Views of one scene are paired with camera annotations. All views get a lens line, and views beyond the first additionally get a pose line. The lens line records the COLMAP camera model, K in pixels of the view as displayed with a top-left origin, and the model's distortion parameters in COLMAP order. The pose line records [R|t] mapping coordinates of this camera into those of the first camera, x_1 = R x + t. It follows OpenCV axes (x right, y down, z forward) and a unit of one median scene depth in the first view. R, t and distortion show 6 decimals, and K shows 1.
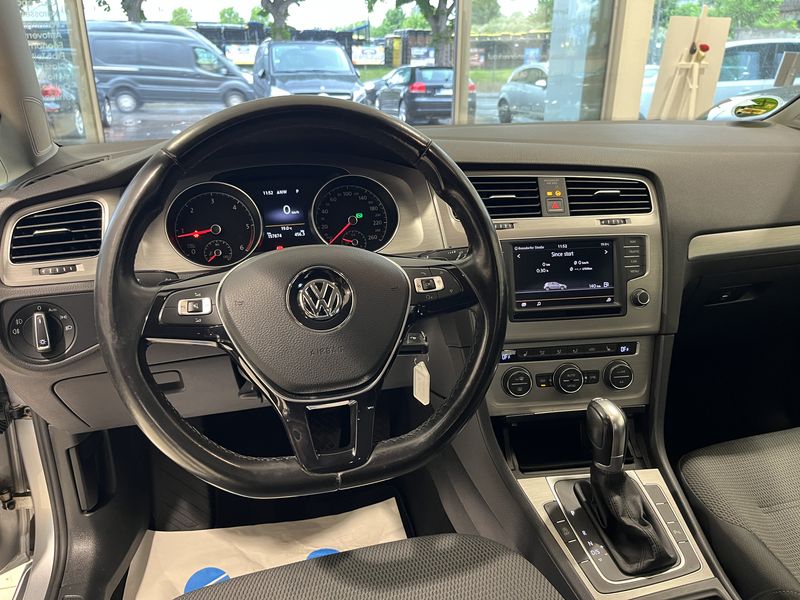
lens RADIAL K [[607.7, 0, 400.0], [0, 607.7, 300.0], [0, 0, 1]] dist [0.078359, -0.120606]
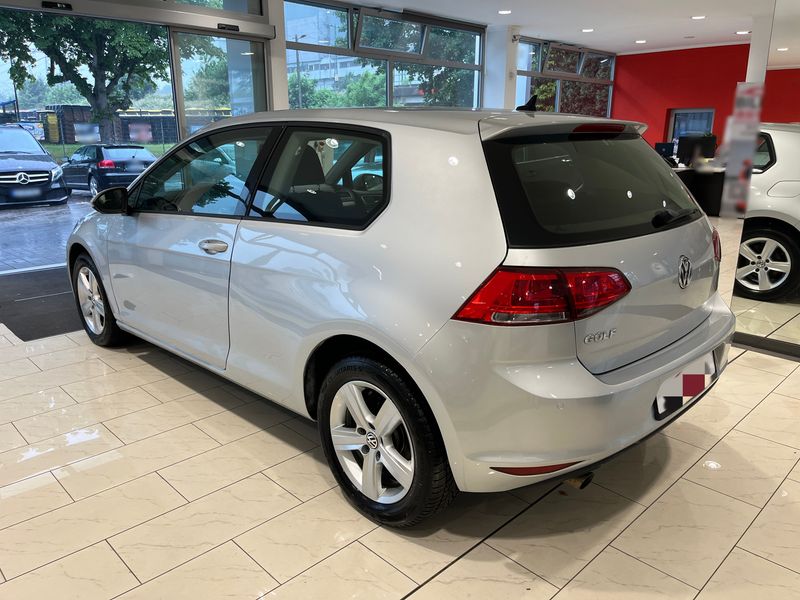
lens RADIAL K [[604.4, 0, 400.0], [0, 604.4, 300.0], [0, 0, 1]] dist [0.043404, -0.091066]
pose [[0.869091, -0.133656, 0.476253, -0.060034], [0.180974, 0.981967, -0.054670, 0.050636], [-0.460357, 0.133703, 0.877607, -0.173469]]
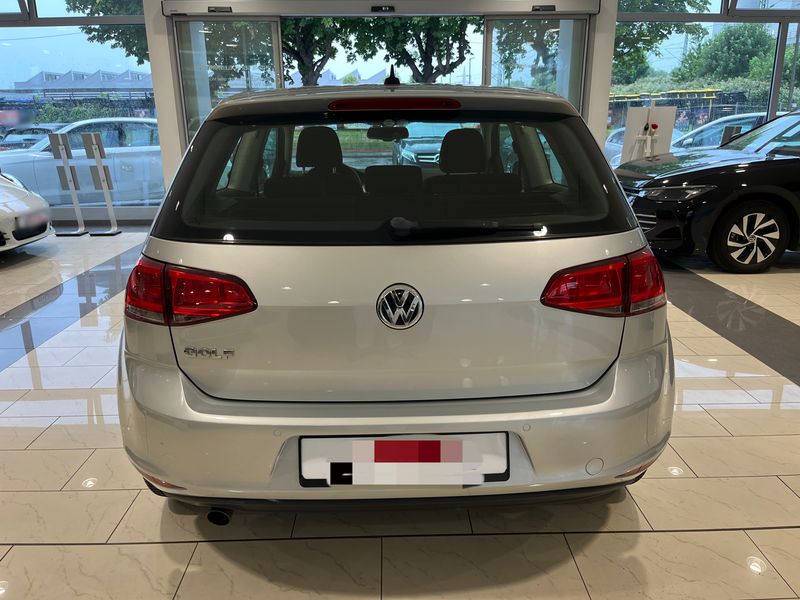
lens RADIAL K [[603.6, 0, 400.7], [0, 603.6, 290.1], [0, 0, 1]] dist [0.043581, -0.001683]
pose [[0.971538, 0.047251, -0.232122, 0.078172], [-0.069981, 0.993418, -0.090682, 0.054894], [0.226309, 0.104345, 0.968450, -0.177504]]
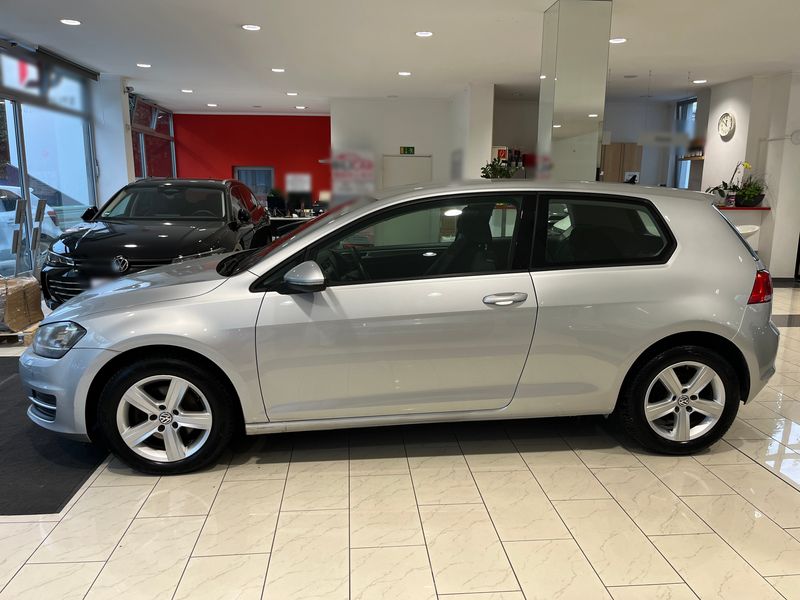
lens RADIAL K [[607.7, 0, 400.0], [0, 607.7, 300.0], [0, 0, 1]] dist [0.078359, -0.120606]
pose [[0.165860, -0.182506, 0.969114, -0.215253], [0.349682, 0.929753, 0.115247, -0.015761], [-0.922070, 0.319767, 0.218028, -0.016142]]
